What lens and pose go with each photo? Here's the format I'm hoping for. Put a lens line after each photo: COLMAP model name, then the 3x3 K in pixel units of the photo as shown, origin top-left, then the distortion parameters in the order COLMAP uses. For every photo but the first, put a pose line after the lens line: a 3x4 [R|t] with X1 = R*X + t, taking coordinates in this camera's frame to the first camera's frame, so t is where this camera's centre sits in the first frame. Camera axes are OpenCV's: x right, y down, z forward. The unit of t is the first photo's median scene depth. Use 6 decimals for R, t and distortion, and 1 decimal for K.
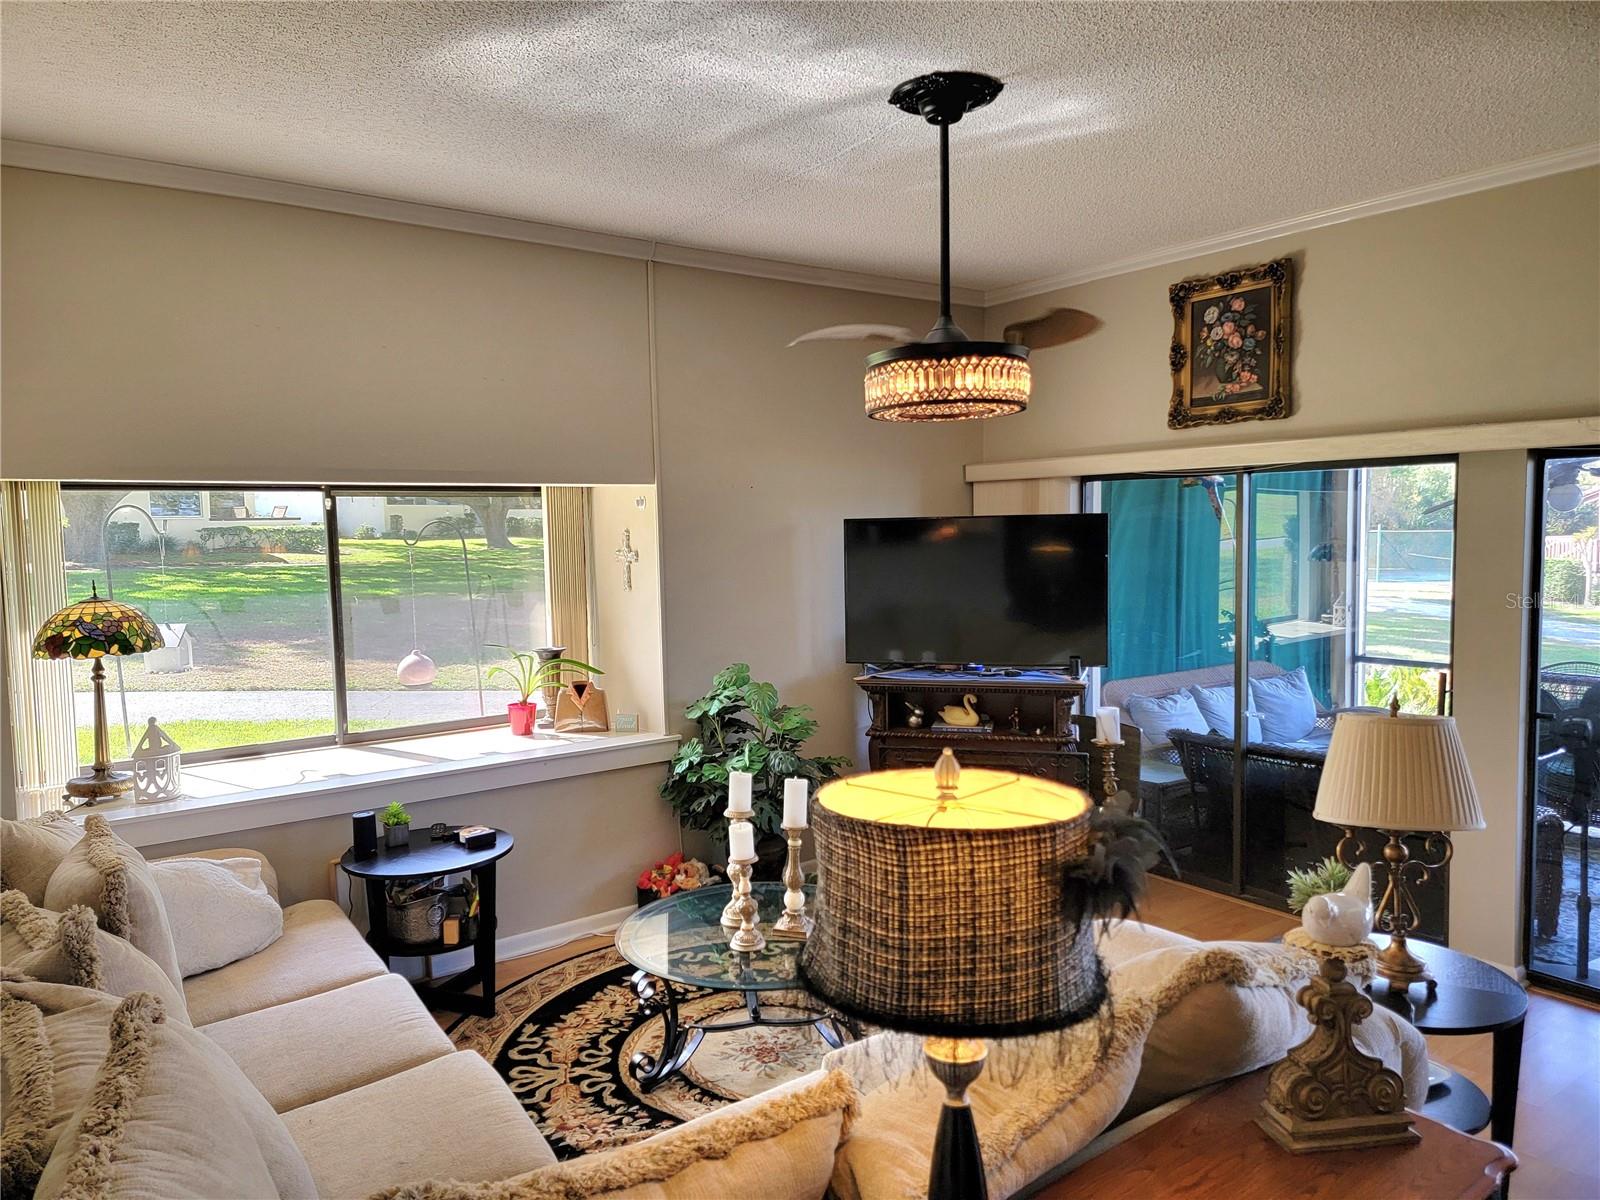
lens RADIAL K [[1101.2, 0, 804.2], [0, 1101.2, 603.8], [0, 0, 1]] dist [0.083463, -0.079201]
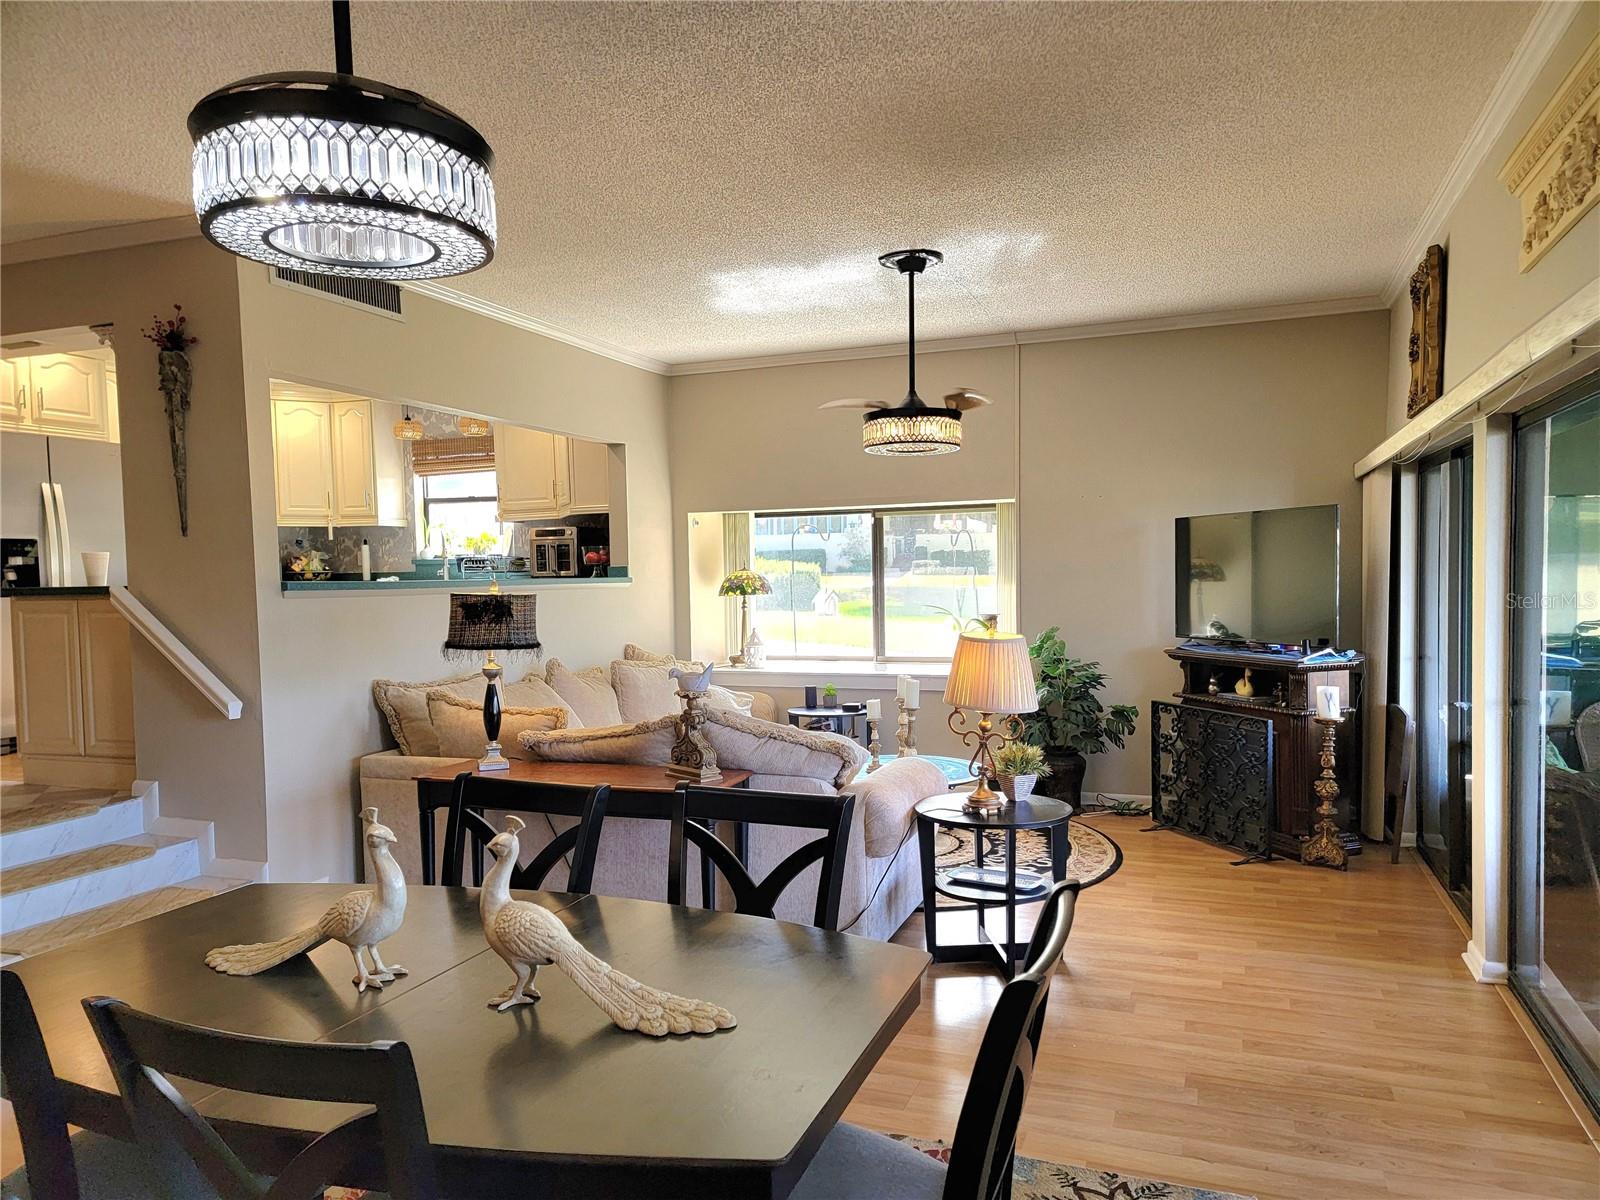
lens RADIAL K [[1101.2, 0, 804.2], [0, 1101.2, 603.8], [0, 0, 1]] dist [0.083463, -0.079201]
pose [[0.548738, 0.030839, -0.835426, 1.047574], [-0.054056, 0.998537, 0.001354, 0.047199], [0.834245, 0.044417, 0.549602, -0.016113]]
